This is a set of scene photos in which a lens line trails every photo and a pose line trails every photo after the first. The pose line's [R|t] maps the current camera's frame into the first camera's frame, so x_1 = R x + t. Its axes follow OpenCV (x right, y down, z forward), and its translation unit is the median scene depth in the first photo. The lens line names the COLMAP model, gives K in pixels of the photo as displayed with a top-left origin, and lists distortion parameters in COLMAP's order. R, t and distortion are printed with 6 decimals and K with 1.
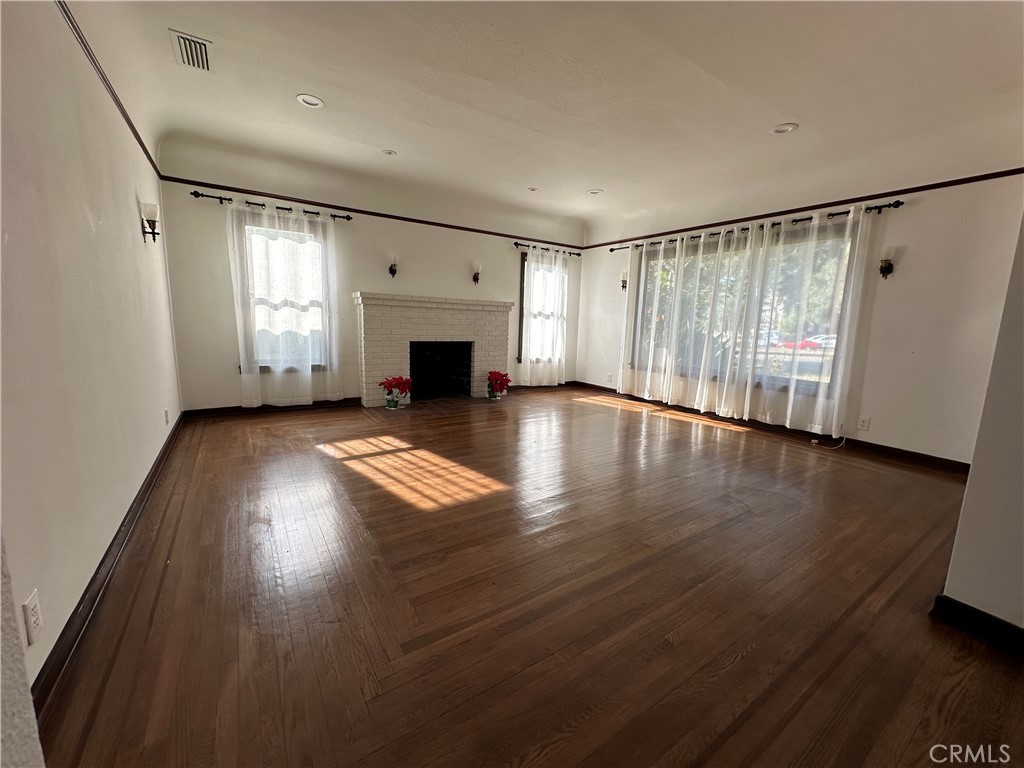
lens RADIAL K [[407.3, 0, 511.6], [0, 407.3, 382.1], [0, 0, 1]] dist [-0.000587, -0.000012]
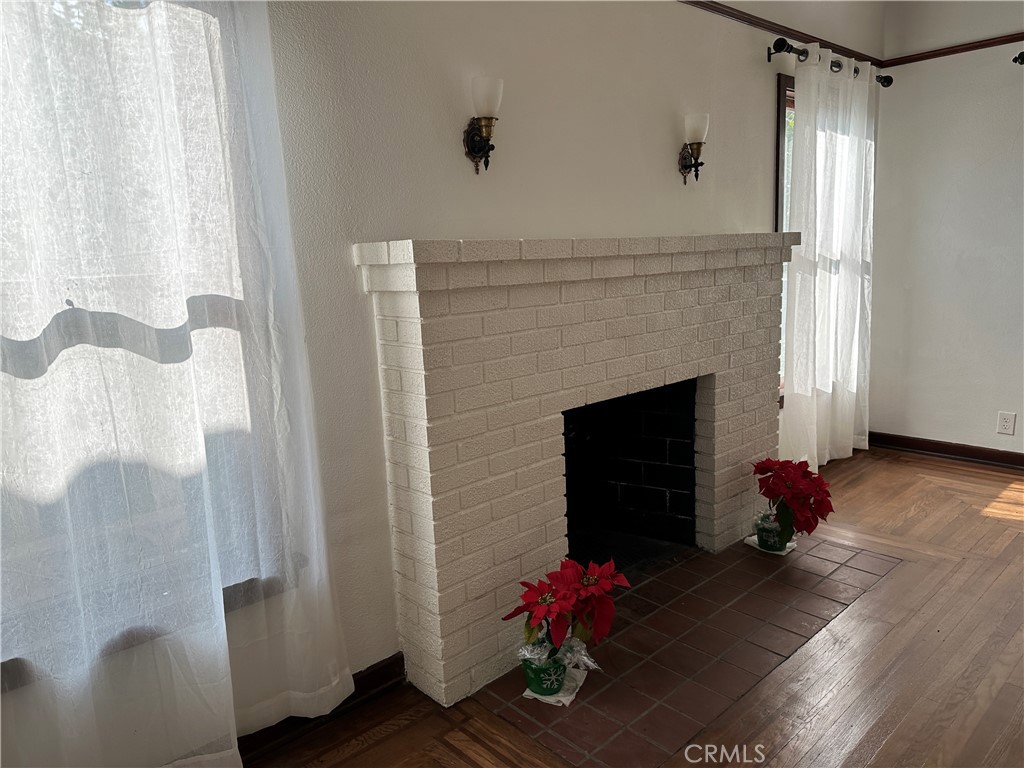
lens RADIAL K [[717.2, 0, 512.8], [0, 717.2, 388.0], [0, 0, 1]] dist [0.025717, -0.001592]
pose [[0.985318, -0.087534, 0.146585, -0.376110], [0.079283, 0.994970, 0.061223, -0.158440], [-0.151207, -0.048702, 0.987302, 0.587061]]
